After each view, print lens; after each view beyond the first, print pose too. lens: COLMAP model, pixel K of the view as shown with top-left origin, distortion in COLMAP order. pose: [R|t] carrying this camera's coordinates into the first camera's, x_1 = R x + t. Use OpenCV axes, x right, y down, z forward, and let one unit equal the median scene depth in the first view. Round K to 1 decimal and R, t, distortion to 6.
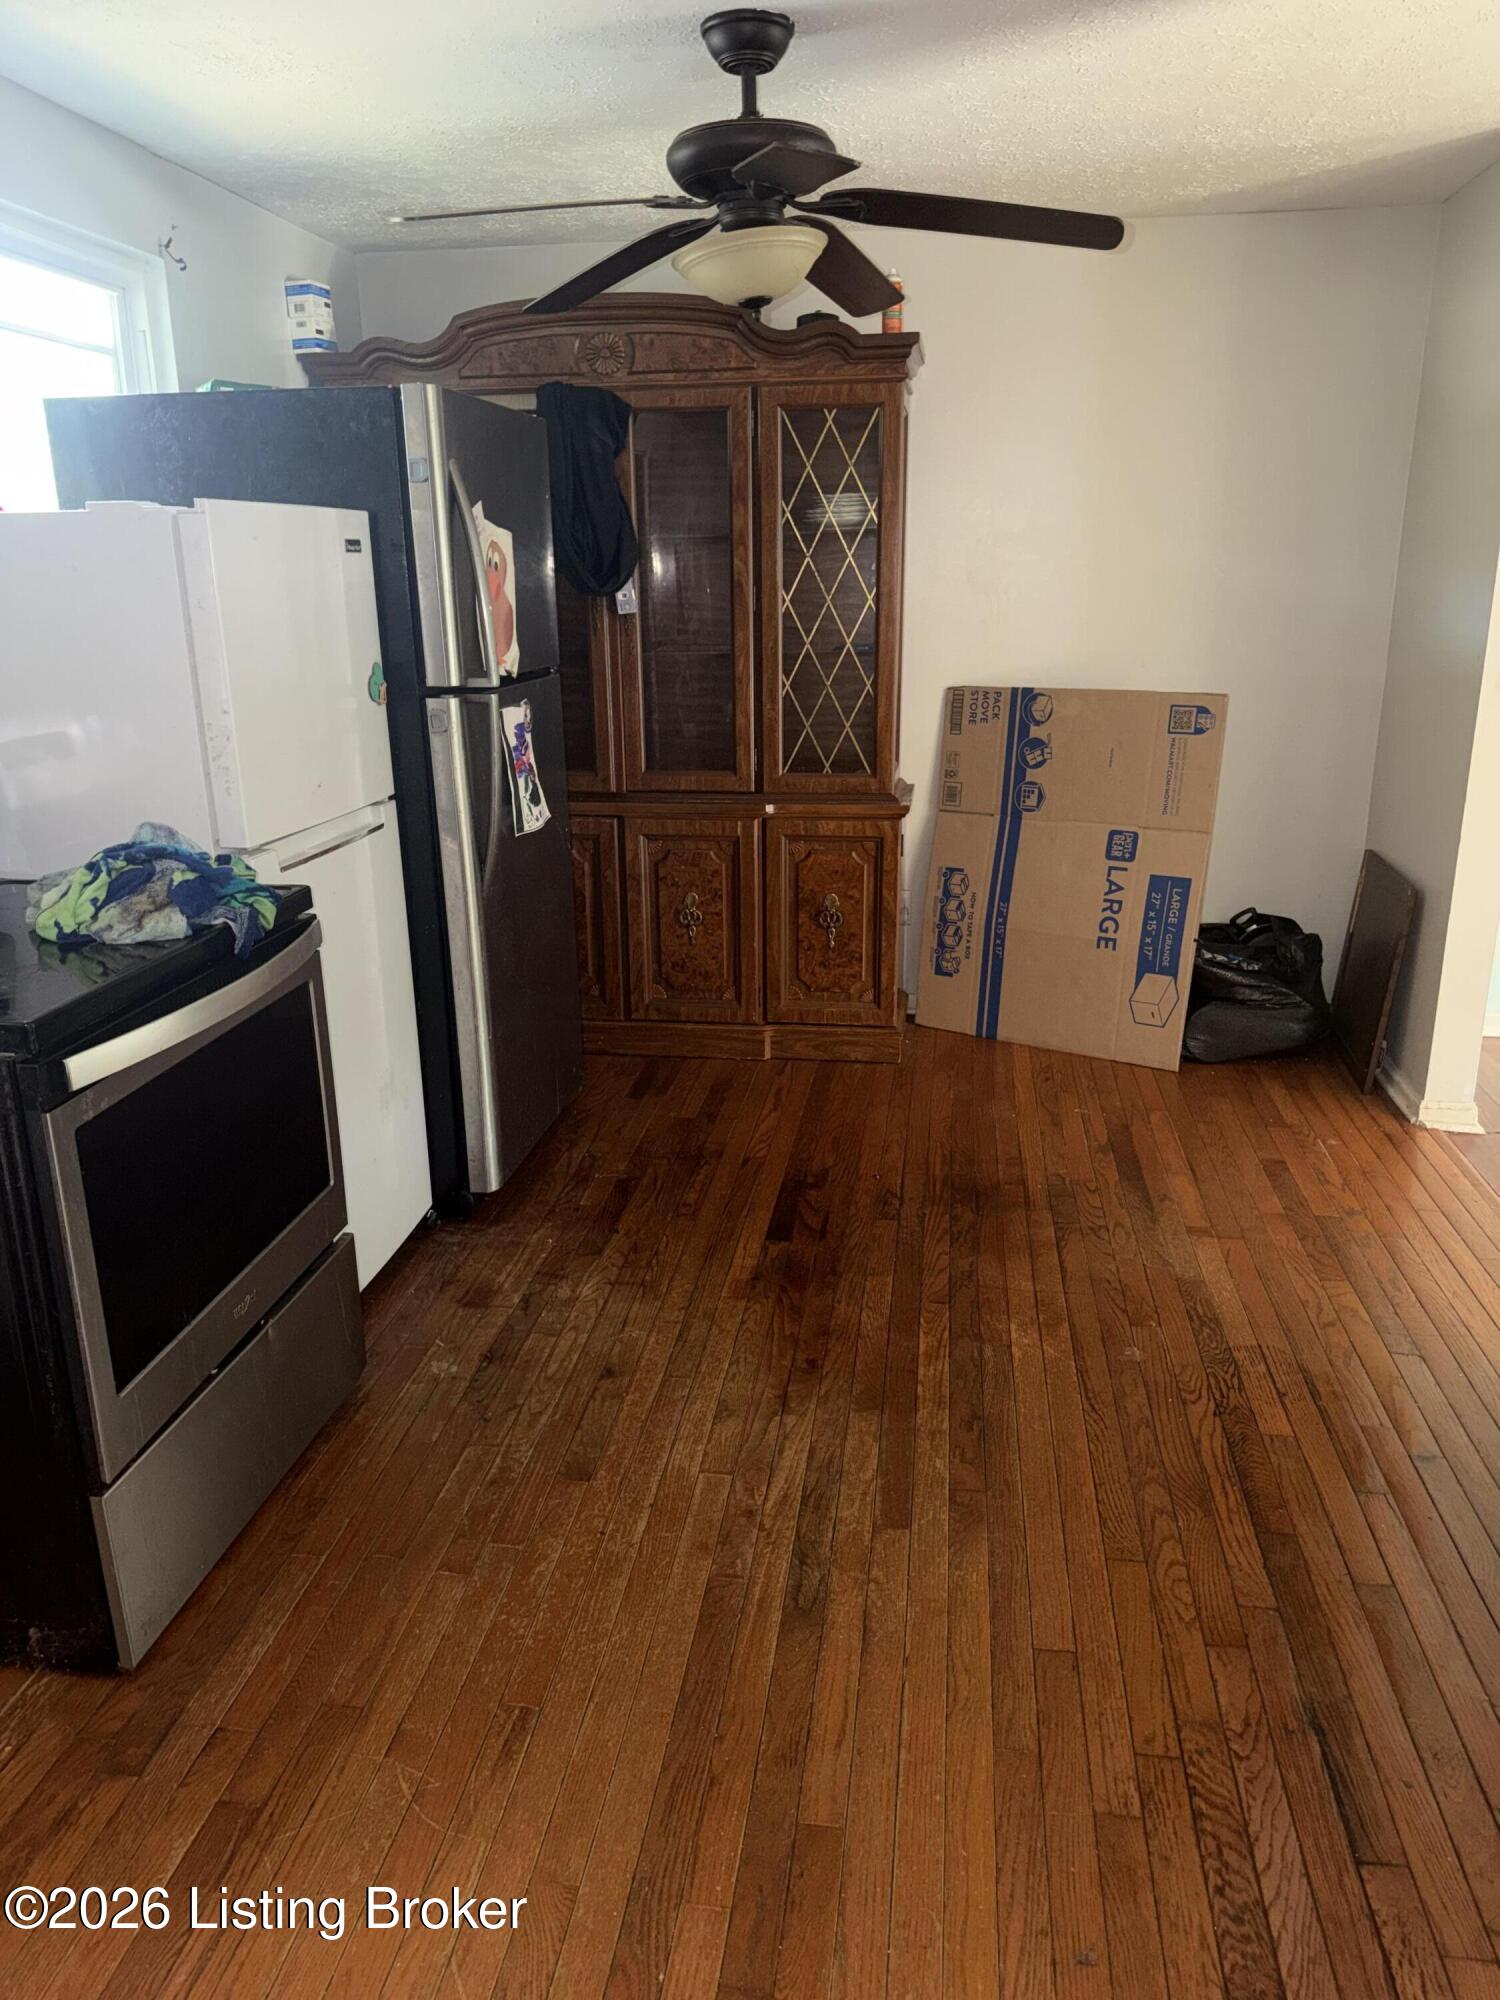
lens RADIAL K [[1388.1, 0, 748.3], [0, 1388.1, 1003.8], [0, 0, 1]] dist [0.001450, -0.005518]
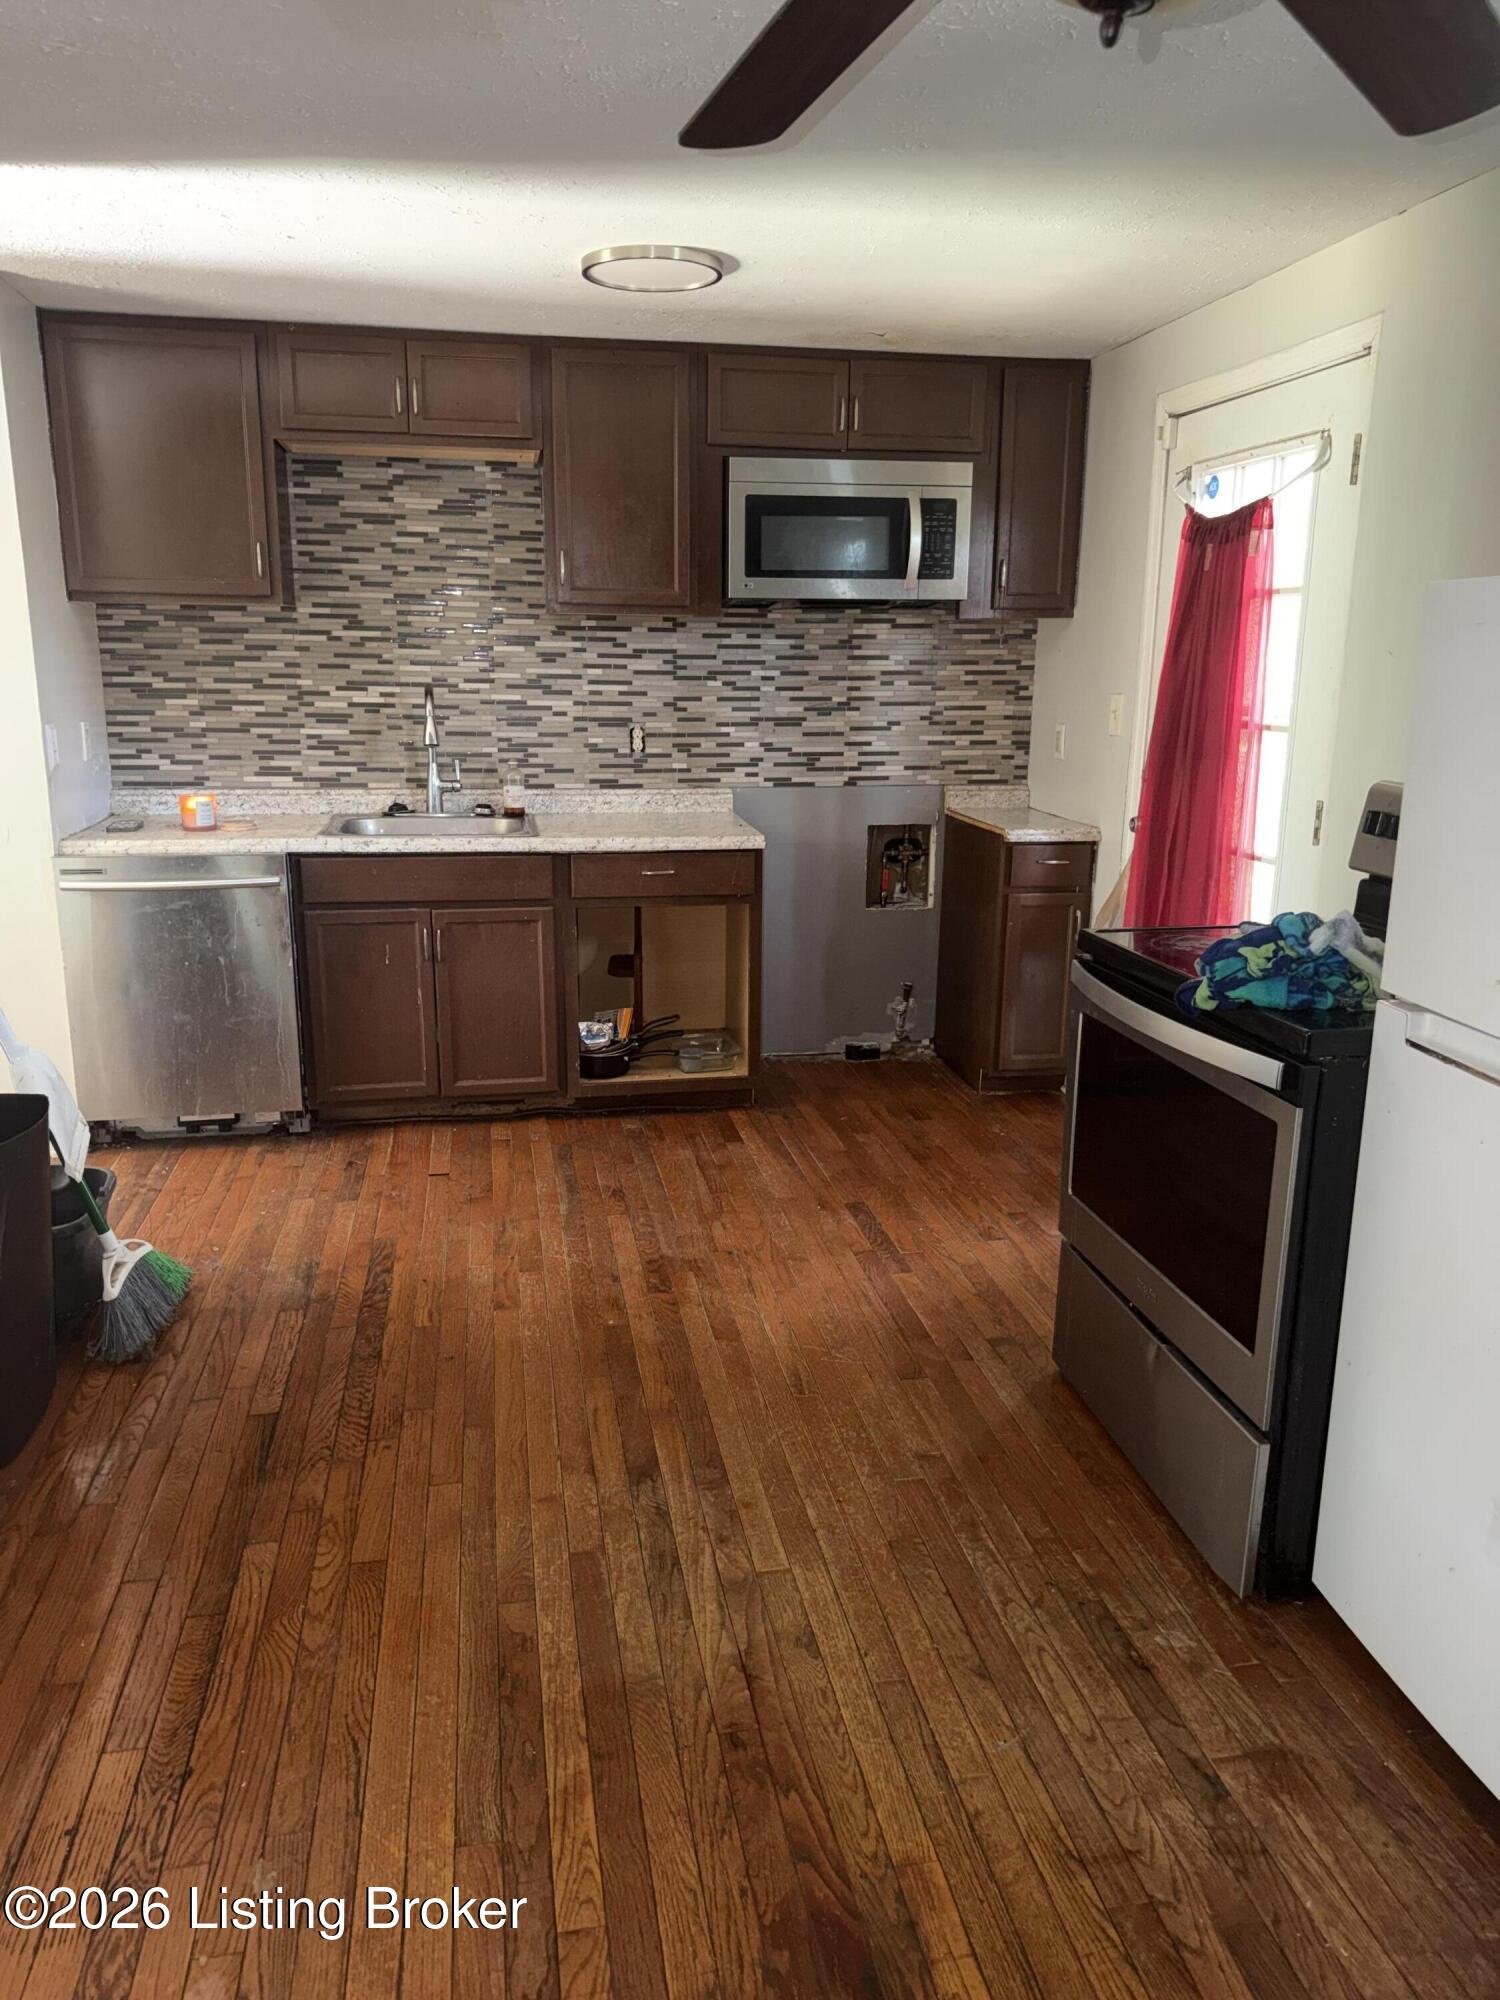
lens RADIAL K [[1388.1, 0, 752.1], [0, 1388.1, 998.3], [0, 0, 1]] dist [0.001450, -0.005518]
pose [[-0.946065, 0.081320, -0.313605, 0.262986], [-0.093176, 0.858794, 0.503777, -0.495081], [0.310289, 0.505826, -0.804898, 1.564555]]
